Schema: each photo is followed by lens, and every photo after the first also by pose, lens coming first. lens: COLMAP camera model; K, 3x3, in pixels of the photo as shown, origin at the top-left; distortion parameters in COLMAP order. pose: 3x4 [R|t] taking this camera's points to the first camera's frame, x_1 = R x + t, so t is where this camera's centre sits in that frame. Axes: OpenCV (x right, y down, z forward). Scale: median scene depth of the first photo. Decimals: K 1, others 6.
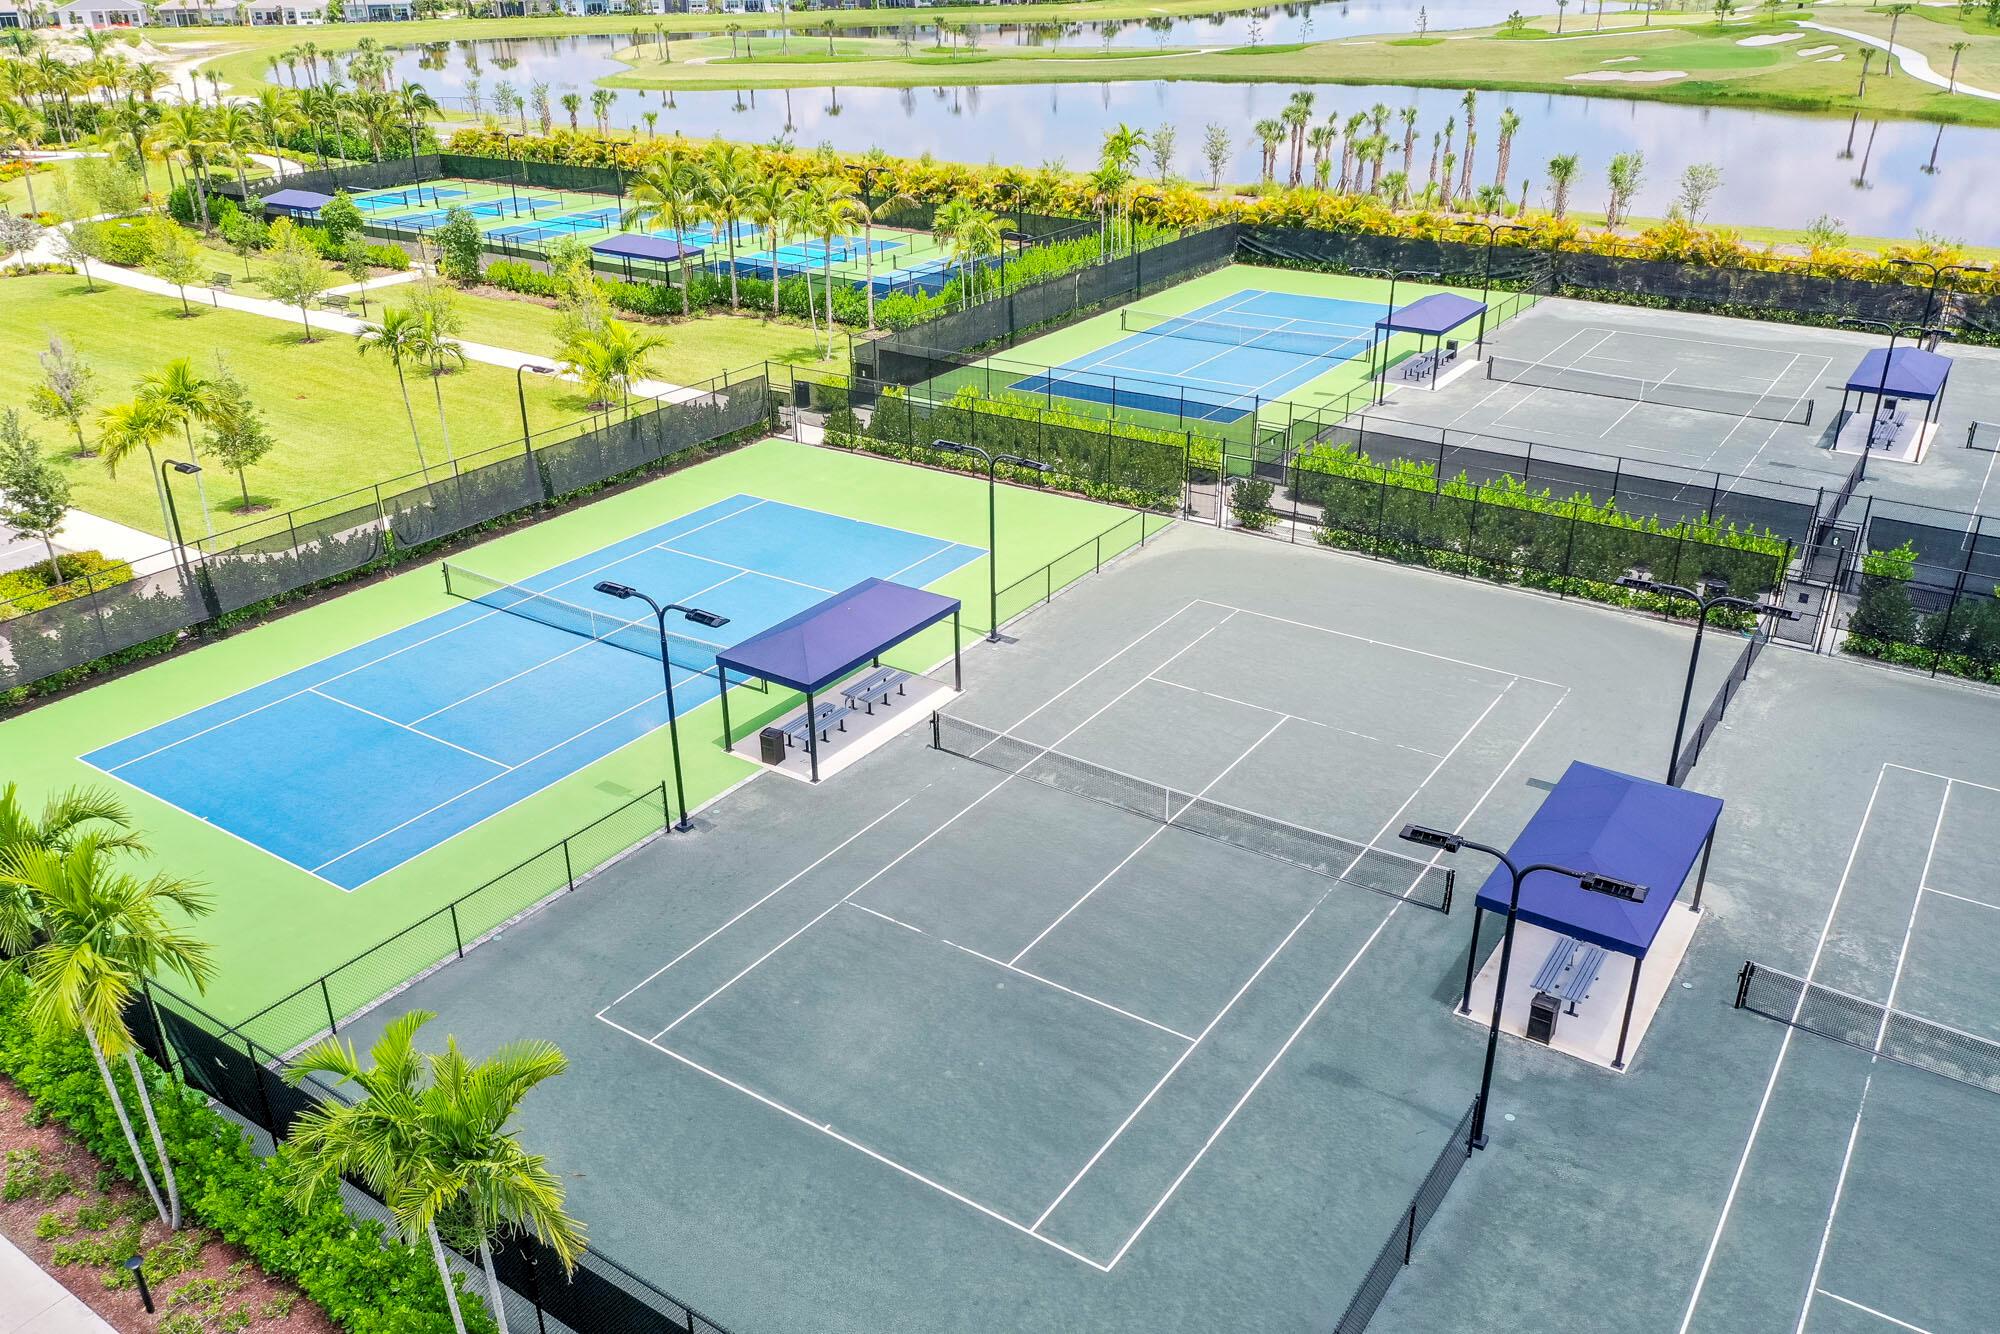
lens RADIAL K [[1590.6, 0, 1000.0], [0, 1590.6, 667.0], [0, 0, 1]] dist [-0.000048, -0.005092]
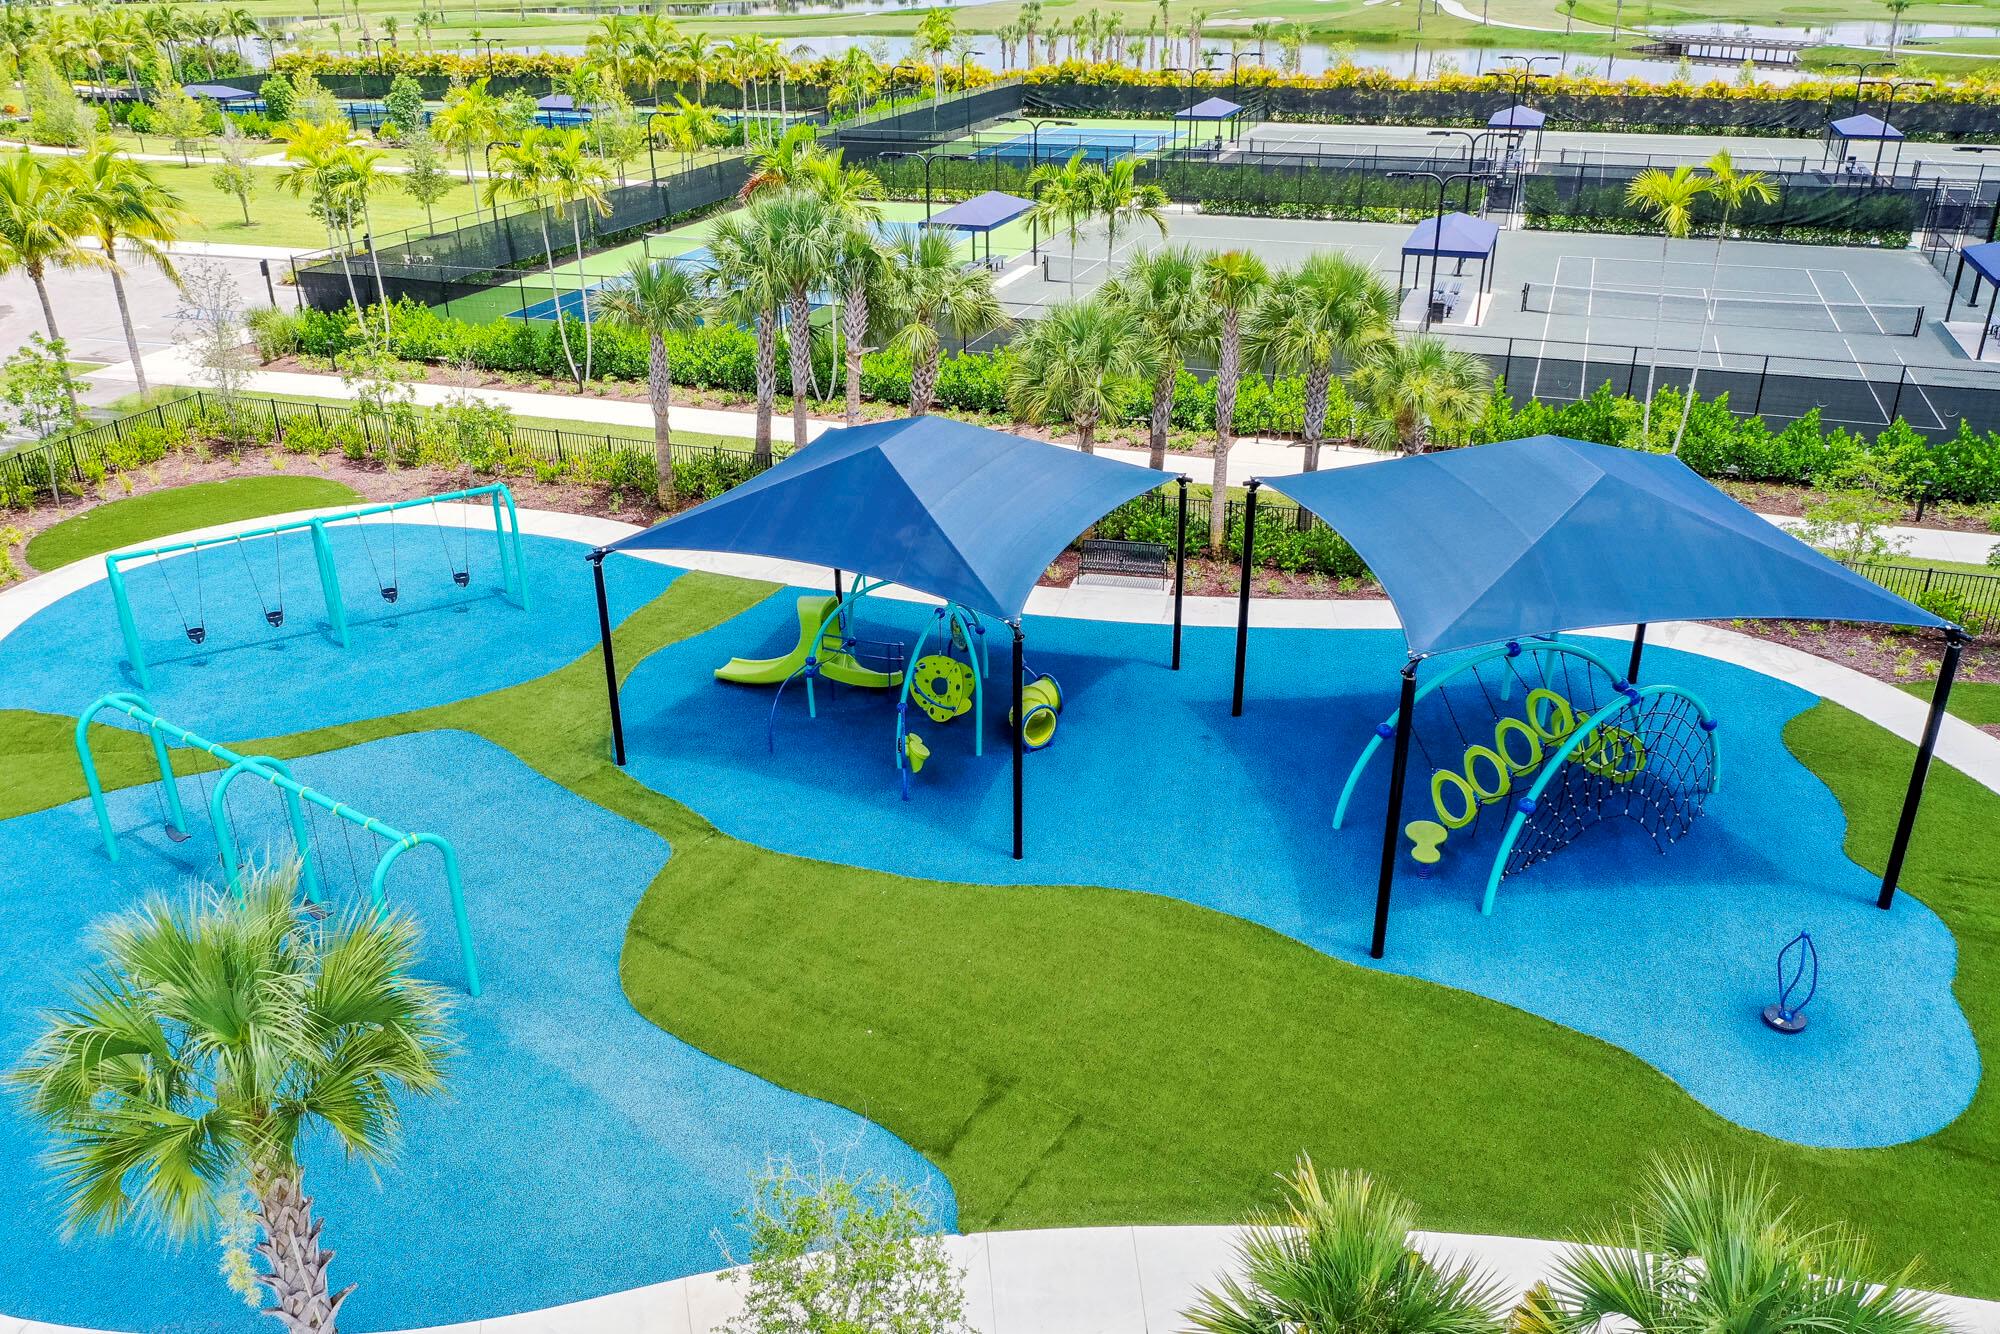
lens RADIAL K [[1559.9, 0, 1000.0], [0, 1559.9, 667.0], [0, 0, 1]] dist [-0.000548, -0.004524]
pose [[0.969753, -0.102423, 0.221561, -0.203442], [0.101877, 0.994700, 0.013919, 0.177458], [-0.221812, 0.009074, 0.975047, -0.236128]]
